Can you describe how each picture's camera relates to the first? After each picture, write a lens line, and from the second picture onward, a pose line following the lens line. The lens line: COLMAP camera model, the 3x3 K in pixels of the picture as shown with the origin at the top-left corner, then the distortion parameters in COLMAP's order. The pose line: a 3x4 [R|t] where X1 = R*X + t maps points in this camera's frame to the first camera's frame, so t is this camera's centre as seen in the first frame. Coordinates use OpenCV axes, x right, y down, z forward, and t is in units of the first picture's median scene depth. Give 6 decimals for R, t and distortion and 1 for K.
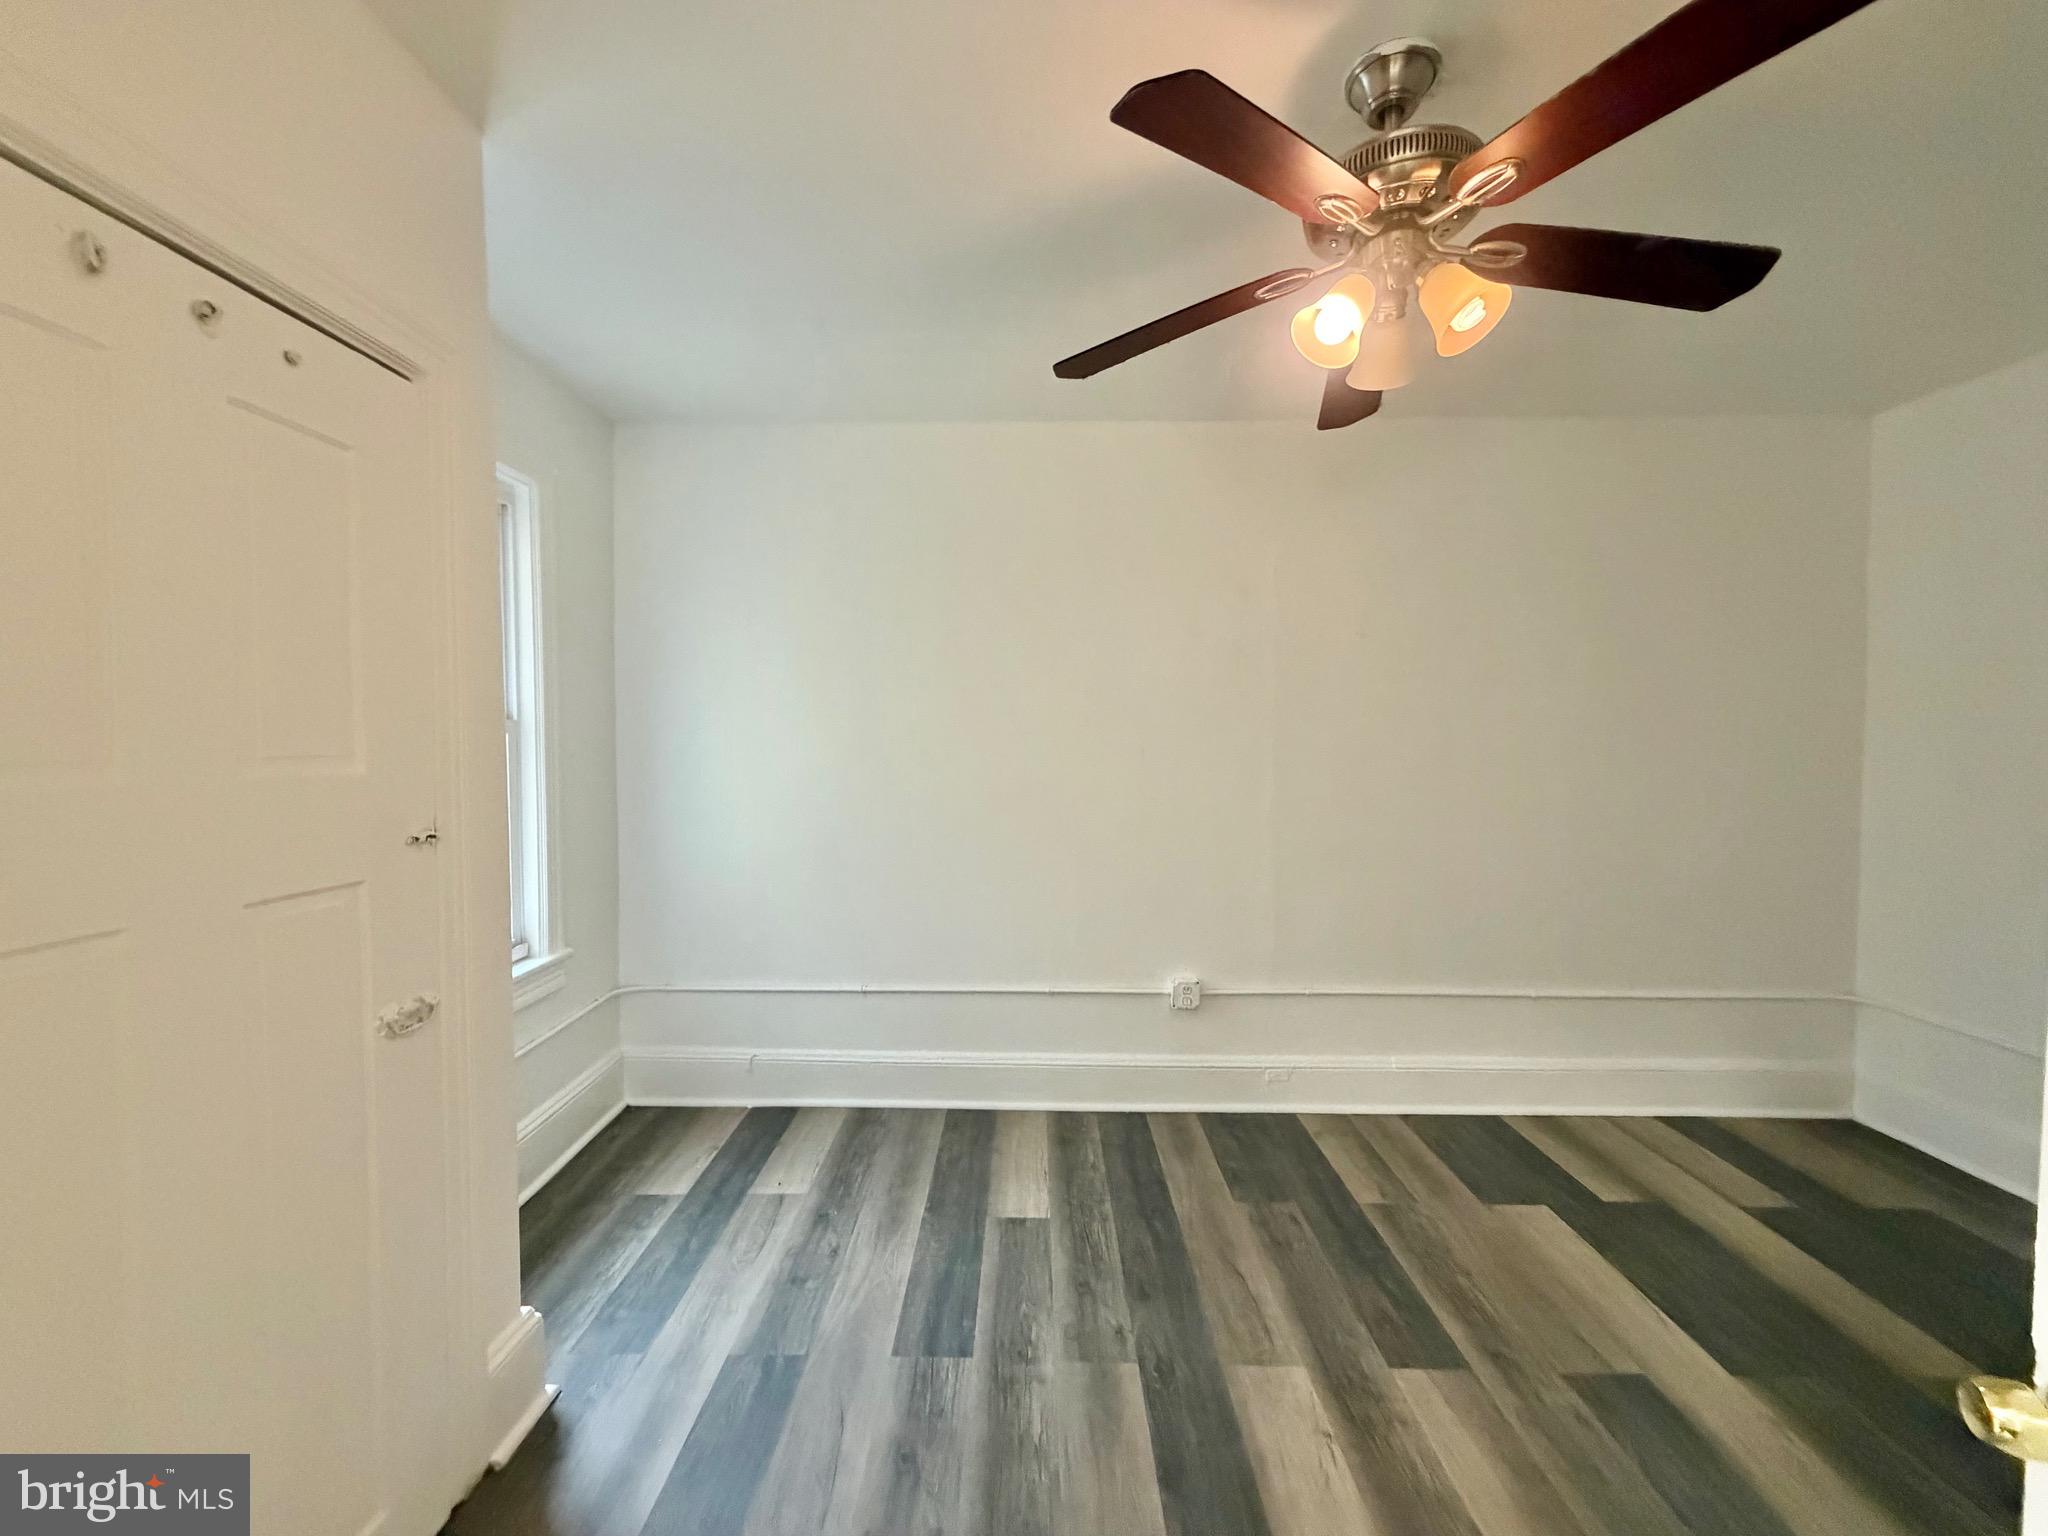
lens RADIAL K [[817.3, 0, 1024.0], [0, 817.3, 768.0], [0, 0, 1]] dist [0.001982, 0.000136]
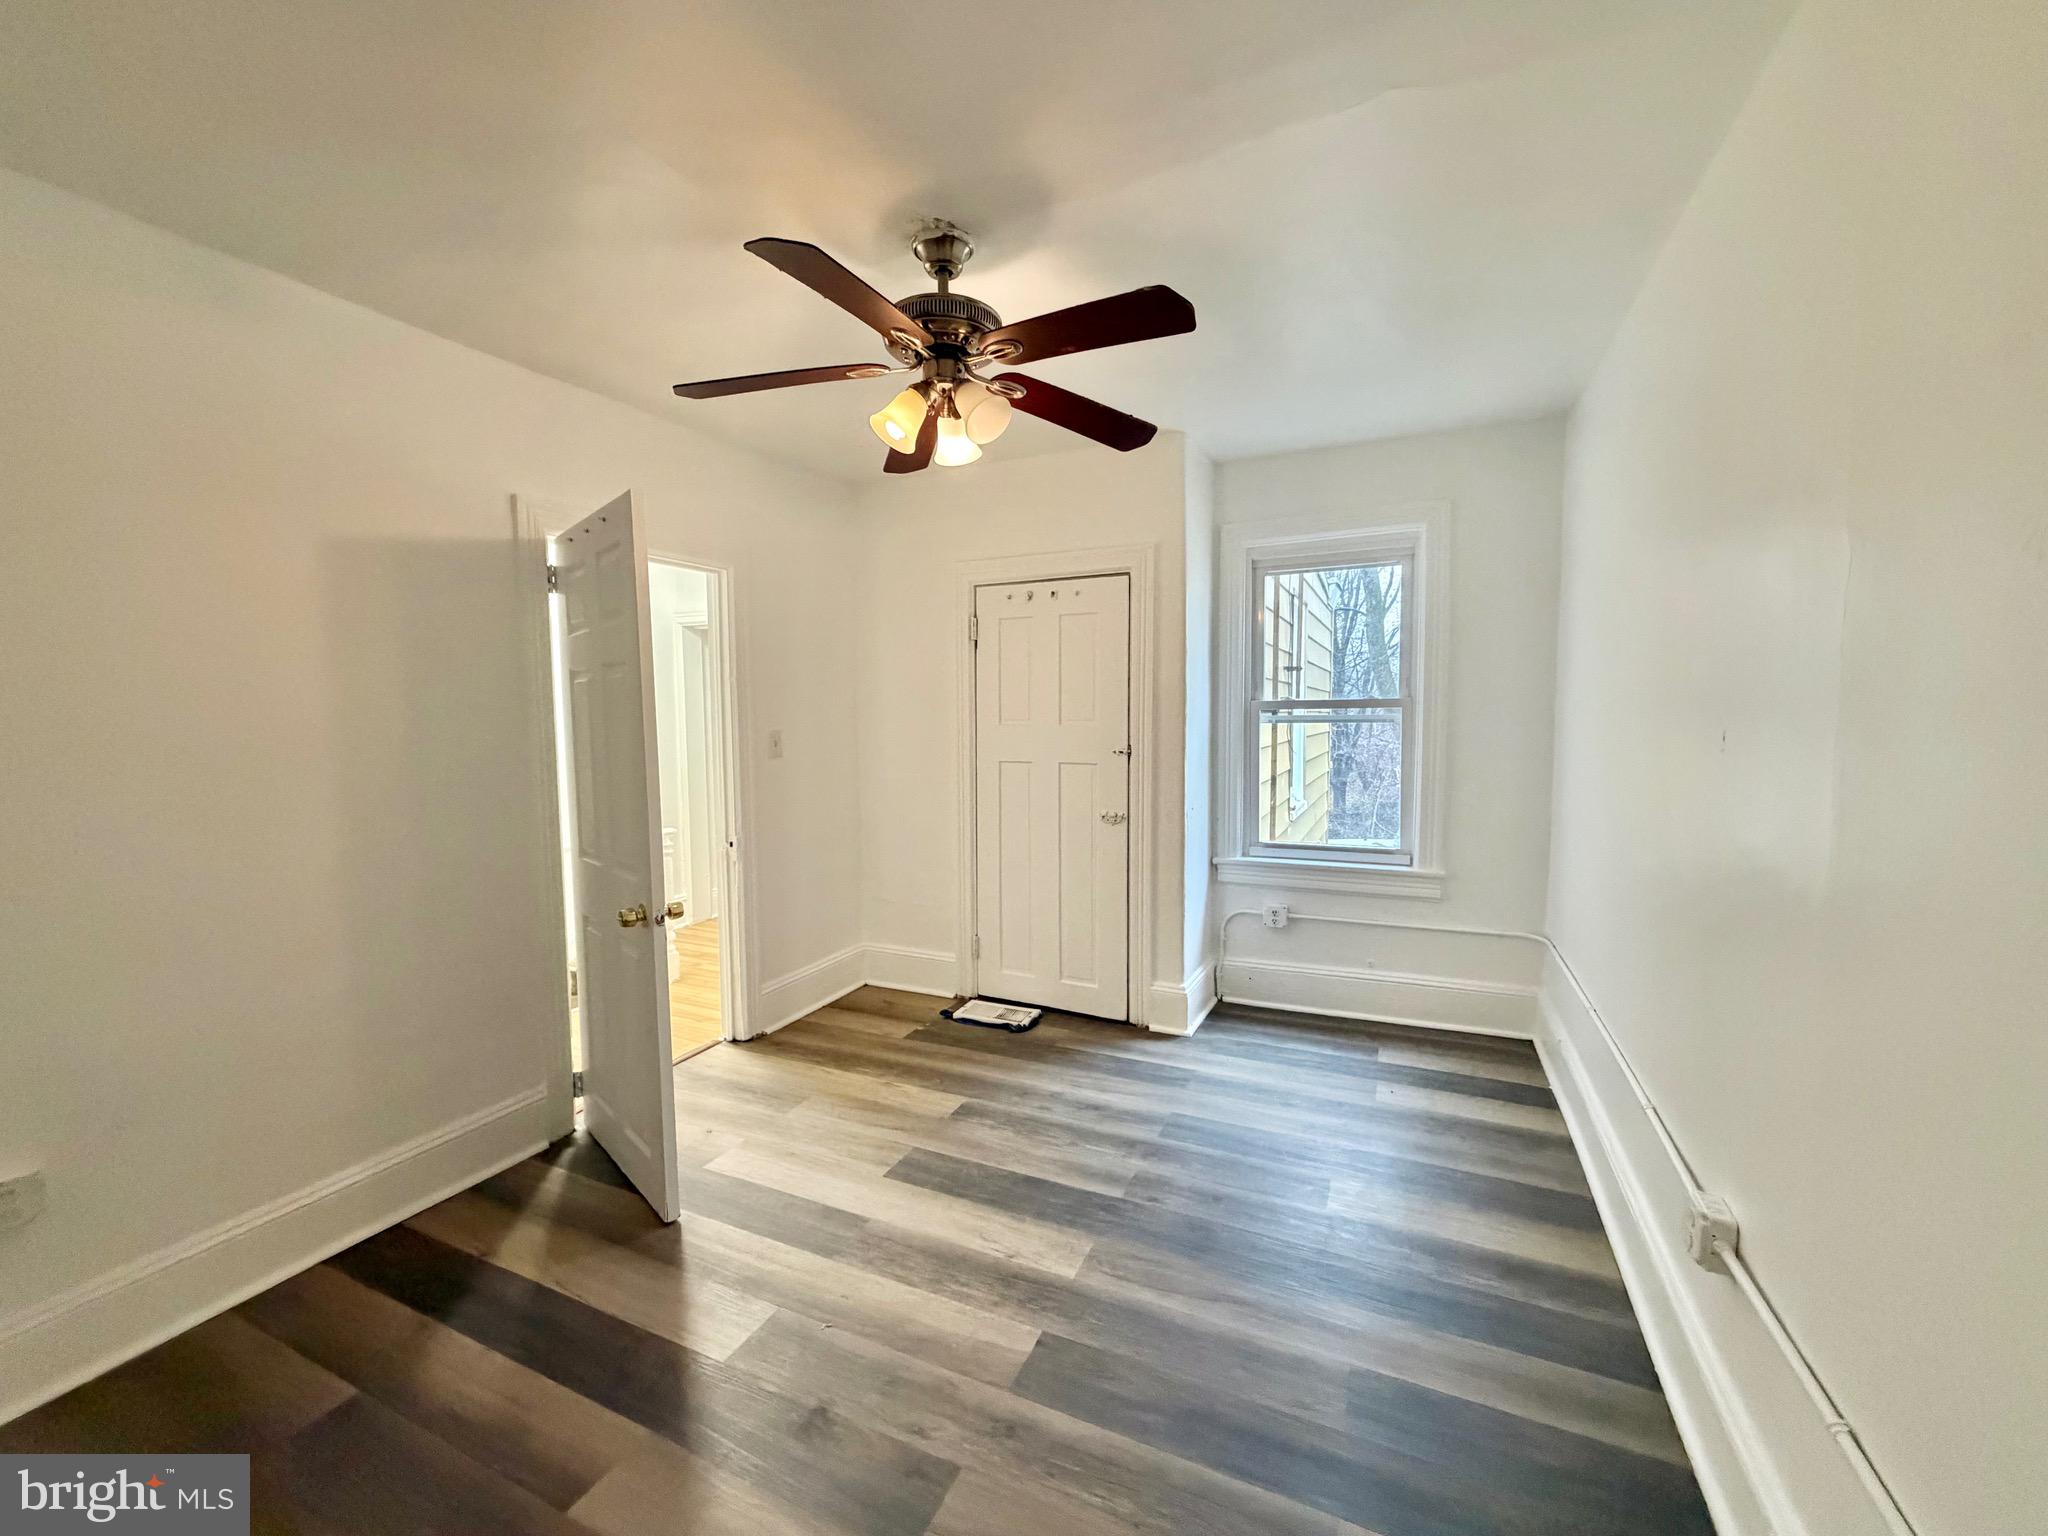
lens RADIAL K [[817.3, 0, 1024.0], [0, 817.3, 768.0], [0, 0, 1]] dist [0.001982, 0.000136]
pose [[-0.420981, 0.064014, -0.904808, 1.355498], [-0.010560, 0.997093, 0.075457, -0.062287], [0.907008, 0.041321, -0.419081, 1.383602]]
